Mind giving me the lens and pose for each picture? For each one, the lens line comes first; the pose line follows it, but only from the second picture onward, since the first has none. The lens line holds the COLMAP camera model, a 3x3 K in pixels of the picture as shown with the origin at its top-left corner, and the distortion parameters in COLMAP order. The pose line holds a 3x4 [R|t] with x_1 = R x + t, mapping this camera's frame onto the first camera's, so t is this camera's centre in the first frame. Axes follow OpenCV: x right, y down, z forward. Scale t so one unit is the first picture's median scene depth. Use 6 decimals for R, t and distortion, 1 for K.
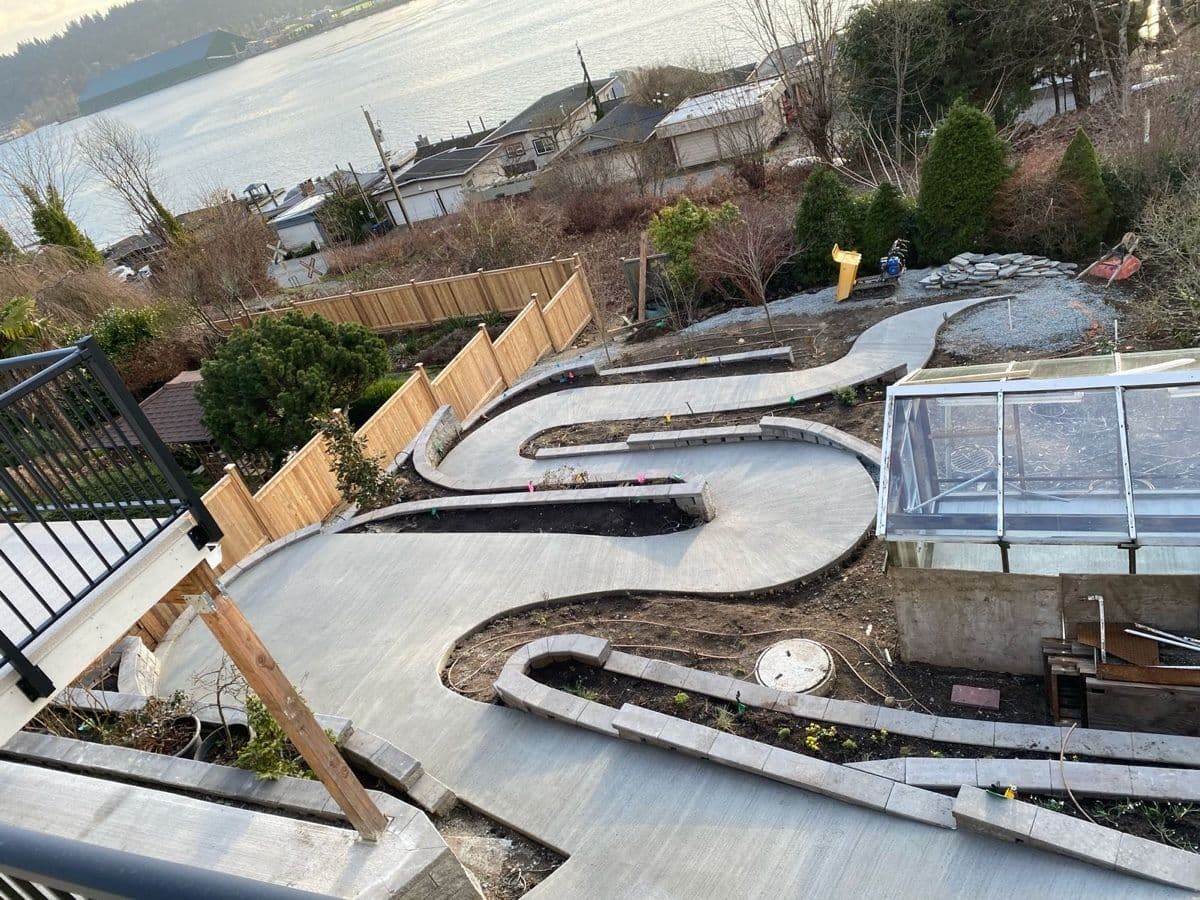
lens RADIAL K [[908.3, 0, 597.9], [0, 908.3, 458.5], [0, 0, 1]] dist [0.084990, -0.127950]
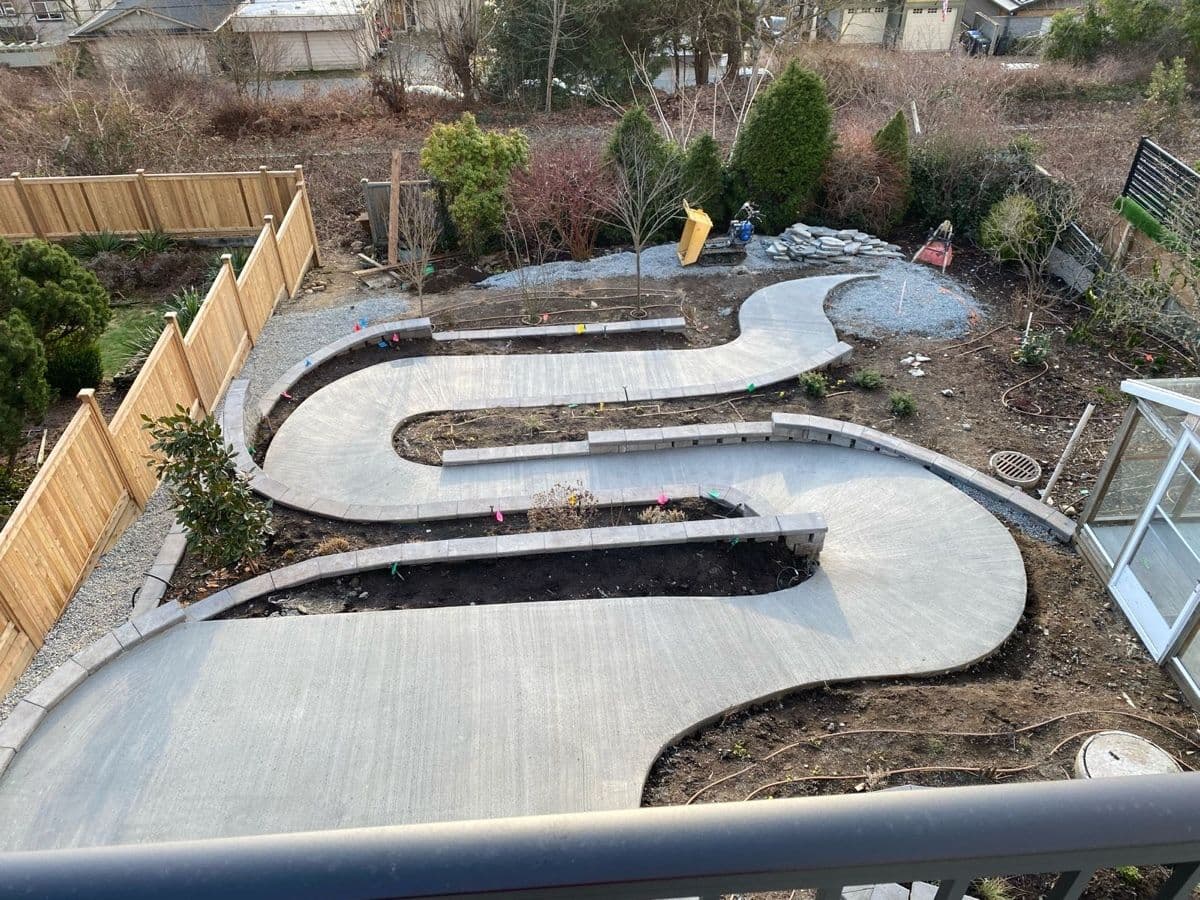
lens RADIAL K [[908.3, 0, 597.9], [0, 908.3, 458.5], [0, 0, 1]] dist [0.084990, -0.127950]
pose [[0.866278, -0.032576, 0.498499, -0.273036], [0.000320, 0.997908, 0.064657, -0.043818], [-0.499562, -0.055851, 0.864476, 0.281001]]
